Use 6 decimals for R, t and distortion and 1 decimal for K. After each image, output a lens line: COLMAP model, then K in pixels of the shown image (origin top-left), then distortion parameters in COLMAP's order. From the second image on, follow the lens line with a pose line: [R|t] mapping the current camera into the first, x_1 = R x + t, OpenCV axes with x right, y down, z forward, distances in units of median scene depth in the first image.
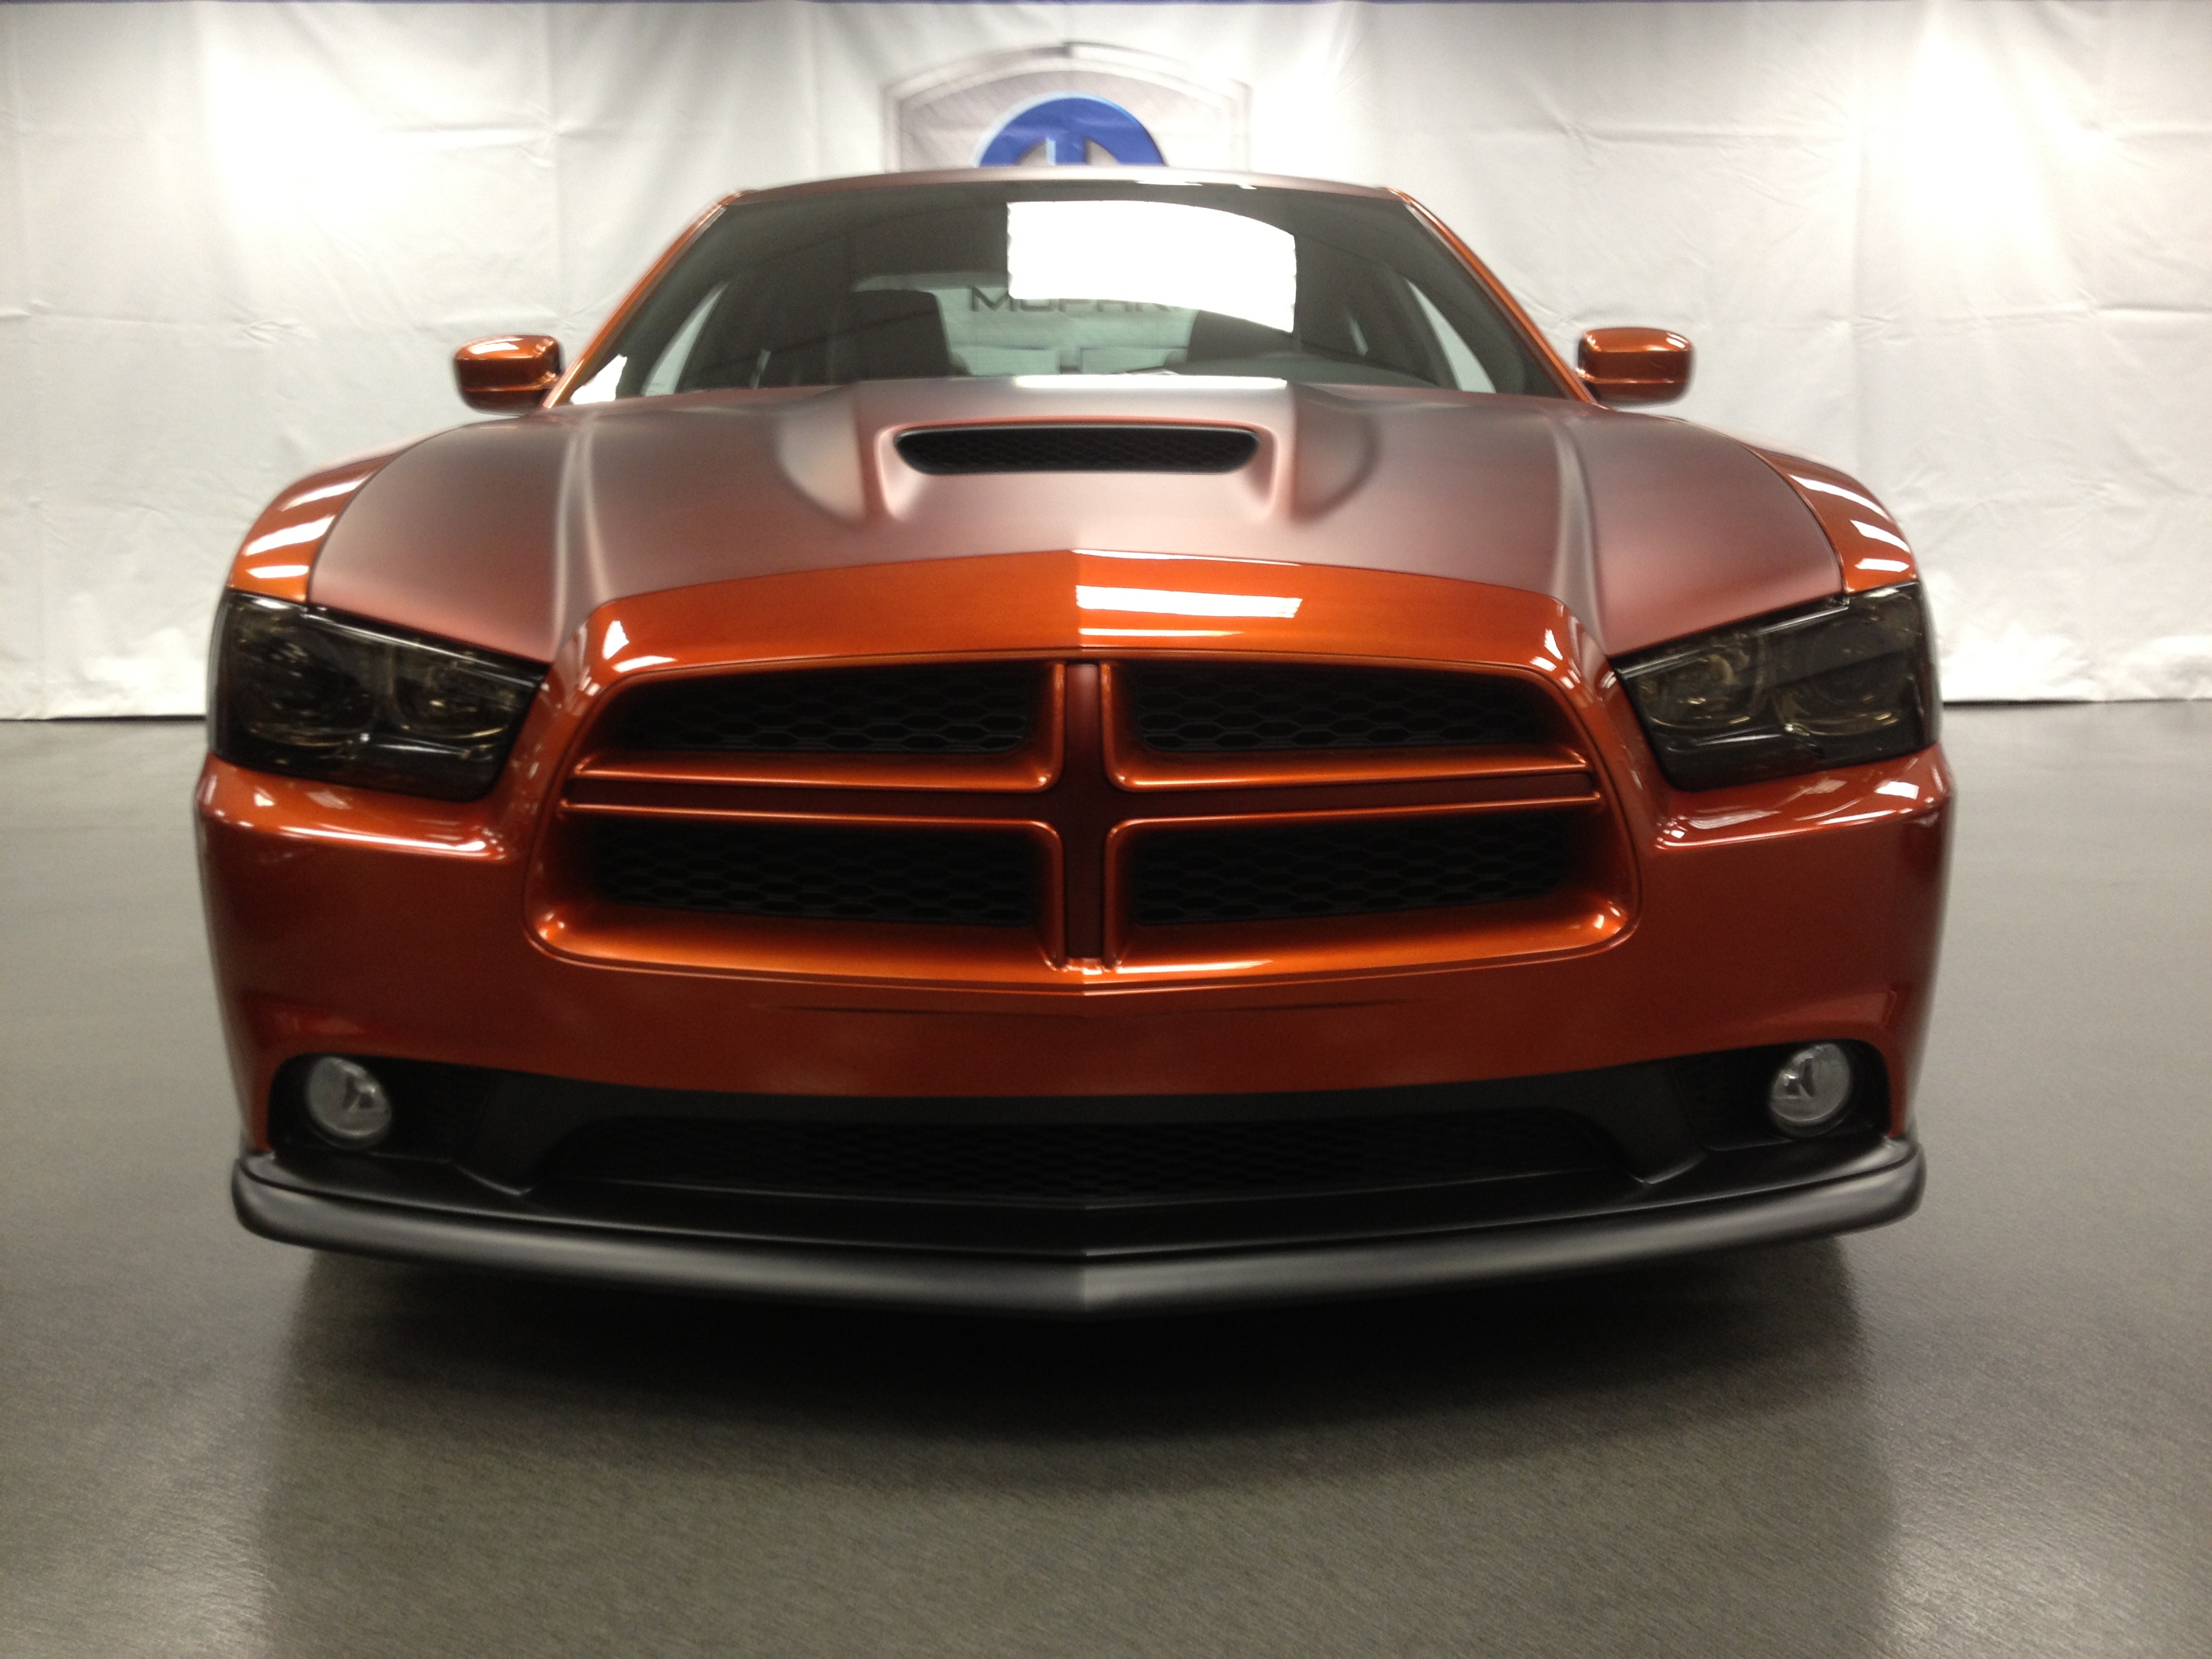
lens RADIAL K [[2221.5, 0, 984.0], [0, 2221.5, 816.2], [0, 0, 1]] dist [0.033714, 0.000000]
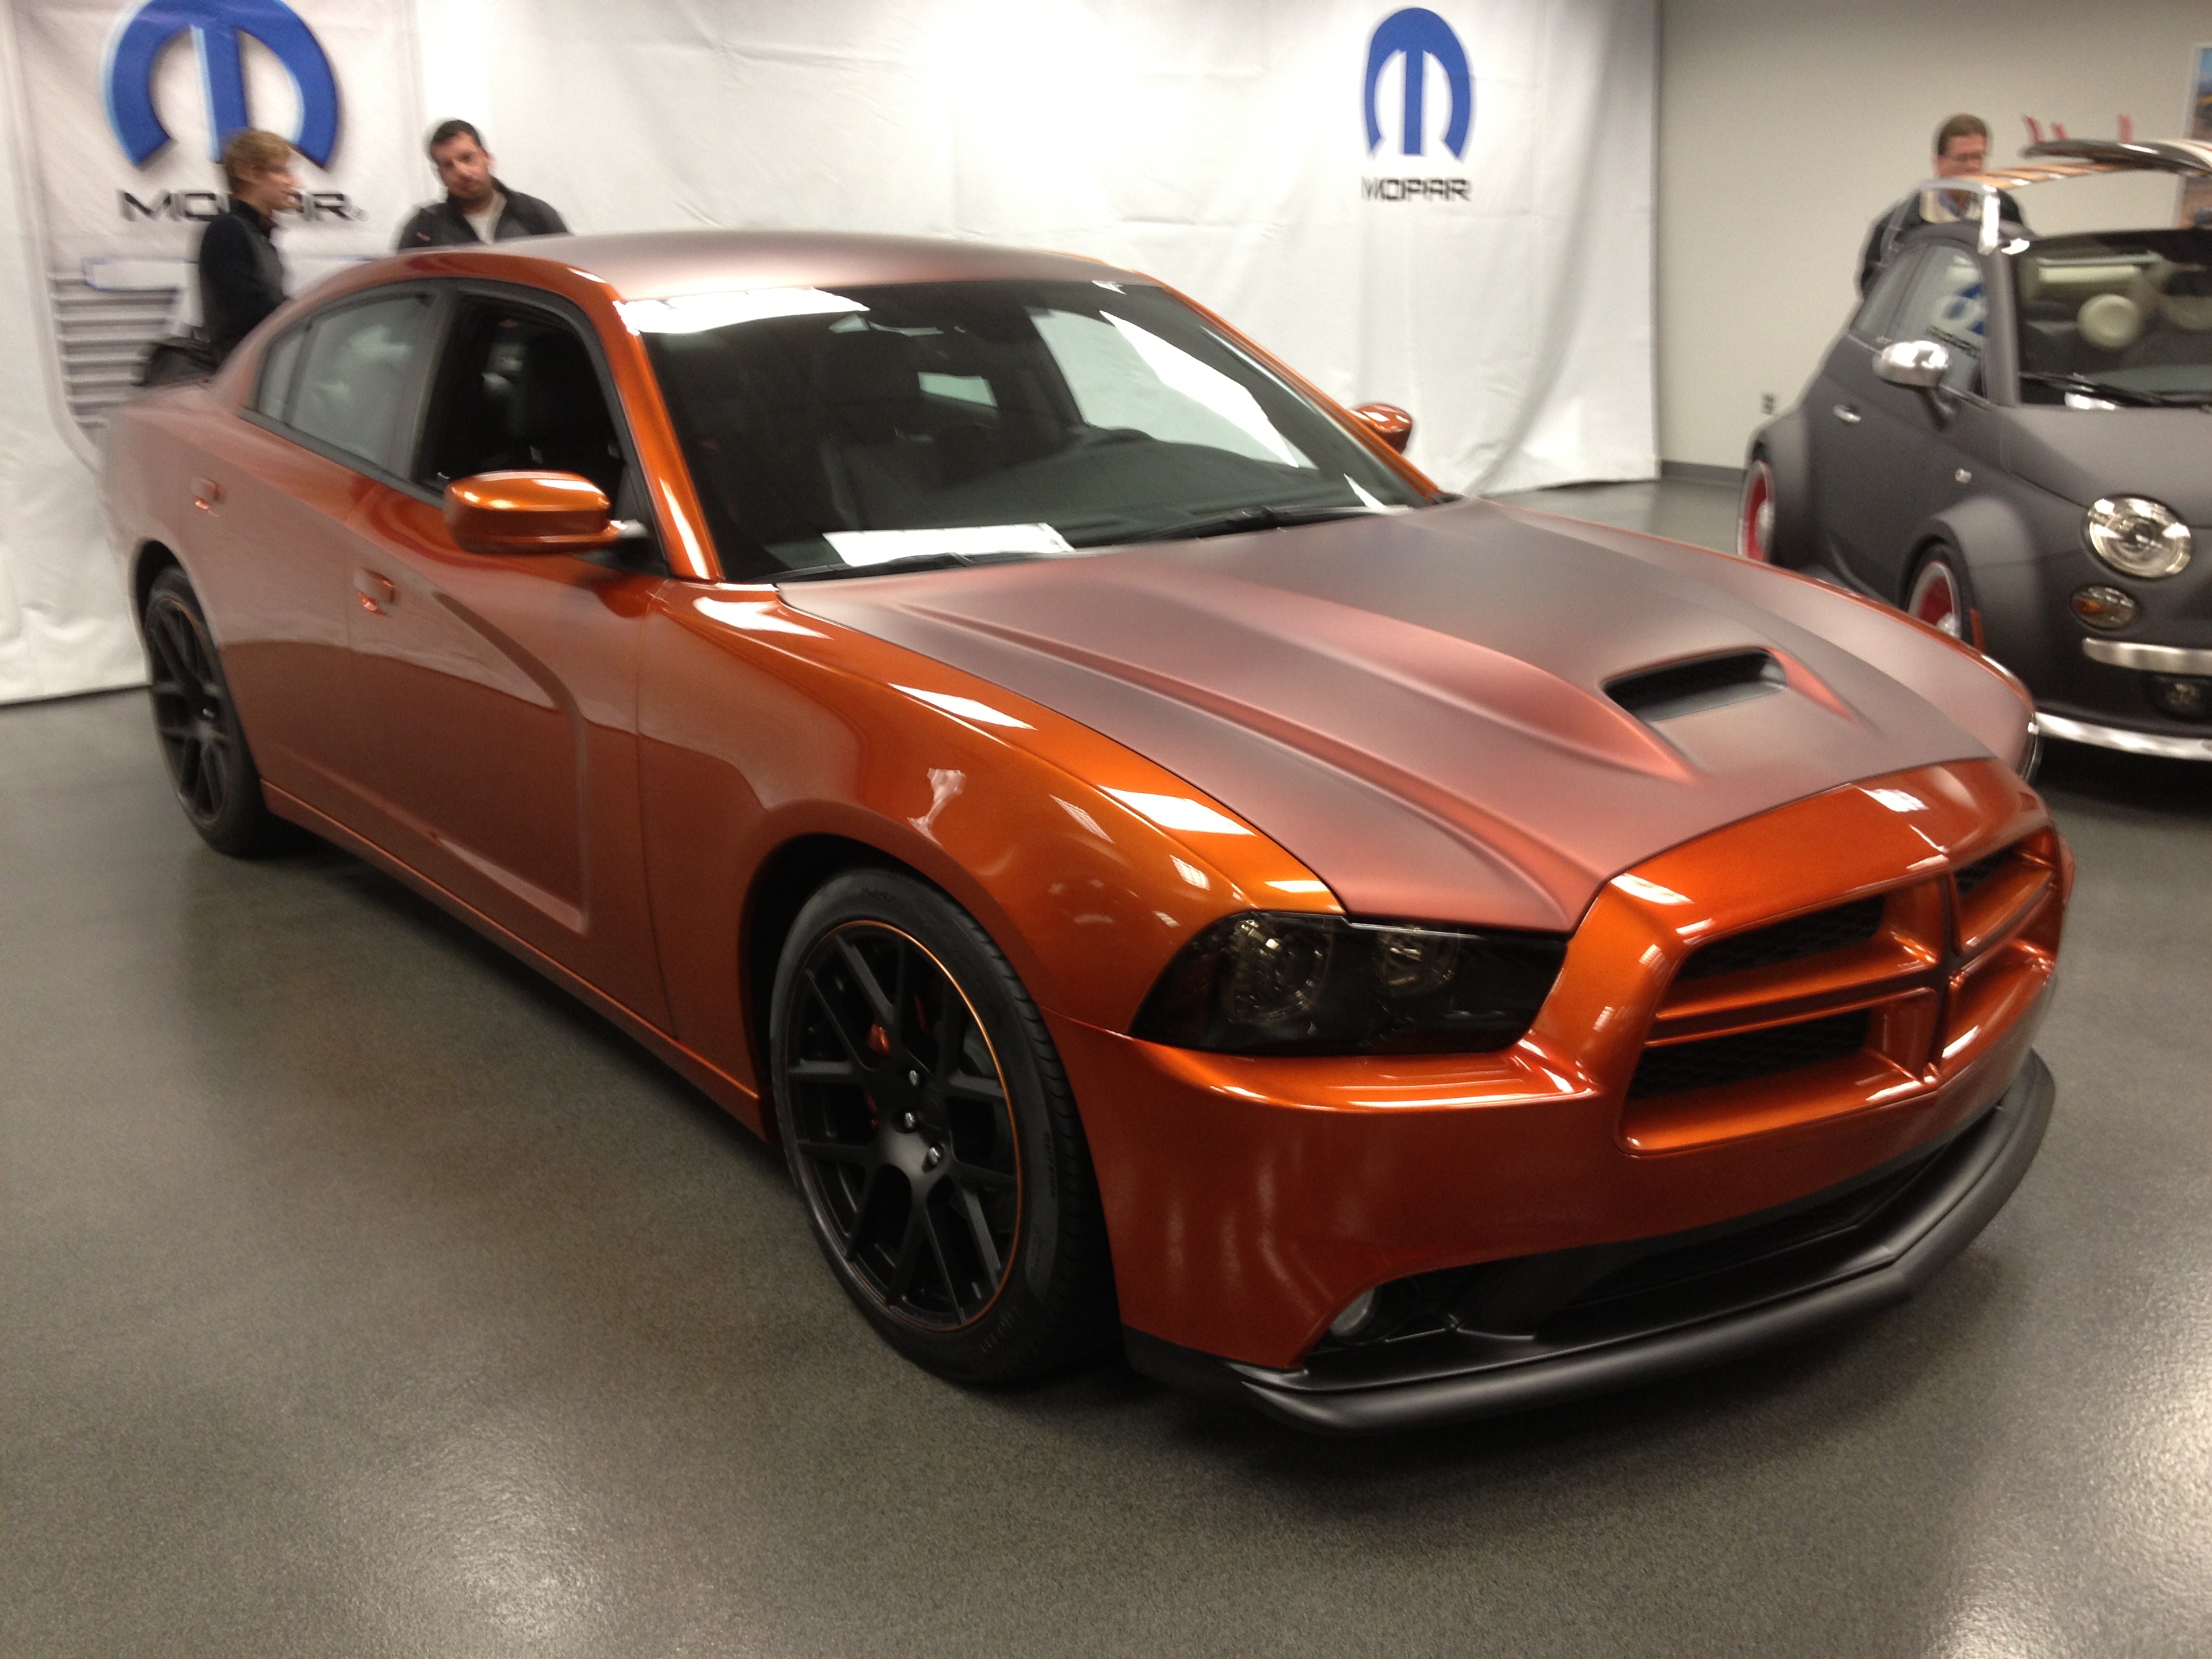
lens RADIAL K [[2221.5, 0, 1115.6], [0, 2221.5, 832.2], [0, 0, 1]] dist [0.033714, 0.000000]
pose [[0.791638, -0.165548, 0.588135, -0.263757], [0.098330, 0.984566, 0.144780, -0.077666], [-0.603025, -0.056782, 0.795699, 0.034581]]
